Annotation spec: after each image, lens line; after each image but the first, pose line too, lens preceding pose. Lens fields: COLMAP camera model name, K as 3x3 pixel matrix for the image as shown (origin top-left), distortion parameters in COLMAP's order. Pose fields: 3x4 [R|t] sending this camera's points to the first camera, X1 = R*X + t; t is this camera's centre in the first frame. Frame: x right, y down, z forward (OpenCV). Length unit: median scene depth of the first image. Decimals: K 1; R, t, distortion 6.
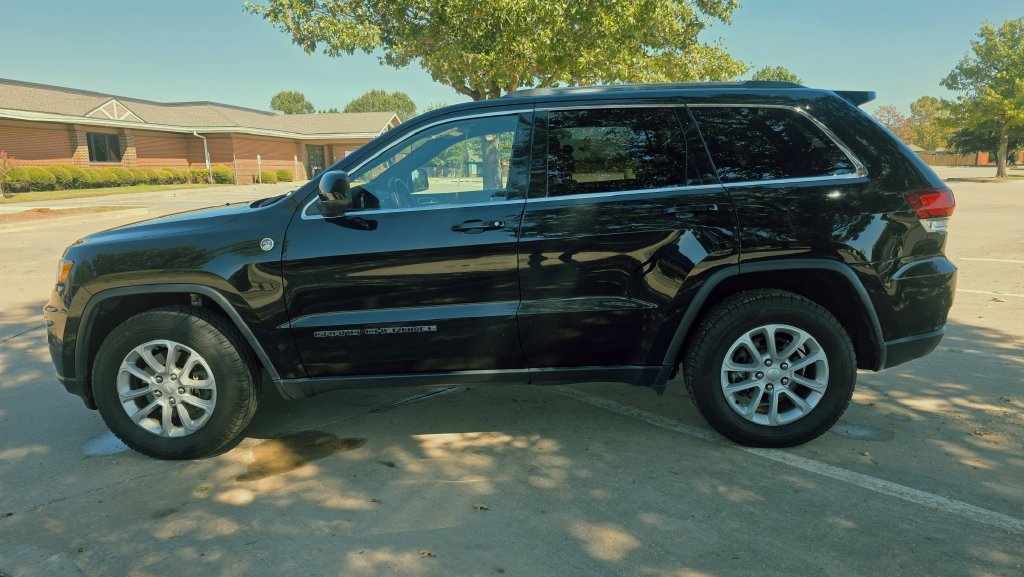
lens RADIAL K [[692.1, 0, 512.0], [0, 692.1, 298.9], [0, 0, 1]] dist [0.051055, -0.043374]
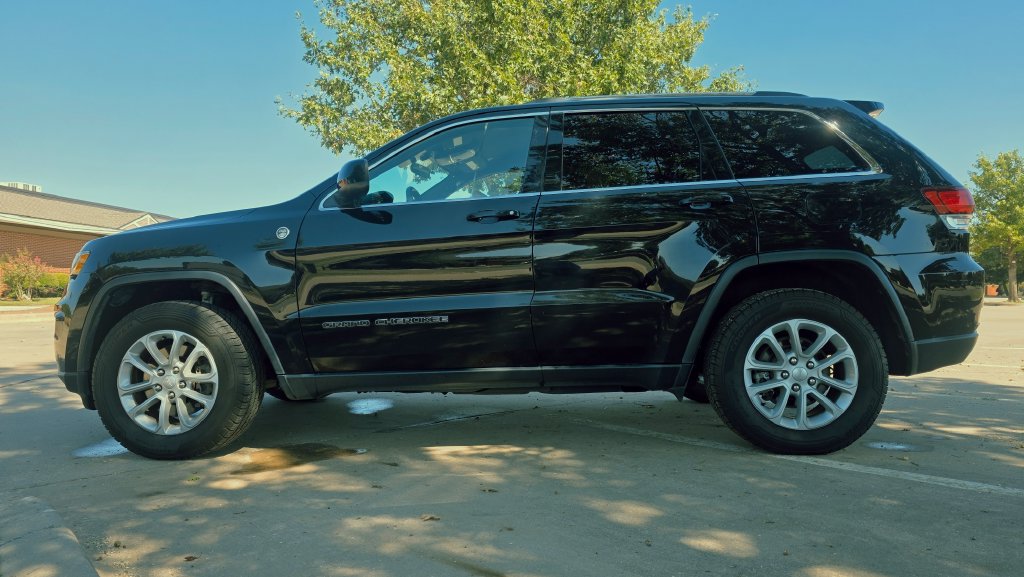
lens RADIAL K [[690.2, 0, 508.8], [0, 690.2, 301.1], [0, 0, 1]] dist [0.048606, -0.041589]
pose [[0.999604, 0.016686, -0.022678, -0.001471], [-0.020678, 0.981736, -0.189122, 0.195018], [0.019108, 0.189516, 0.981692, 0.041003]]
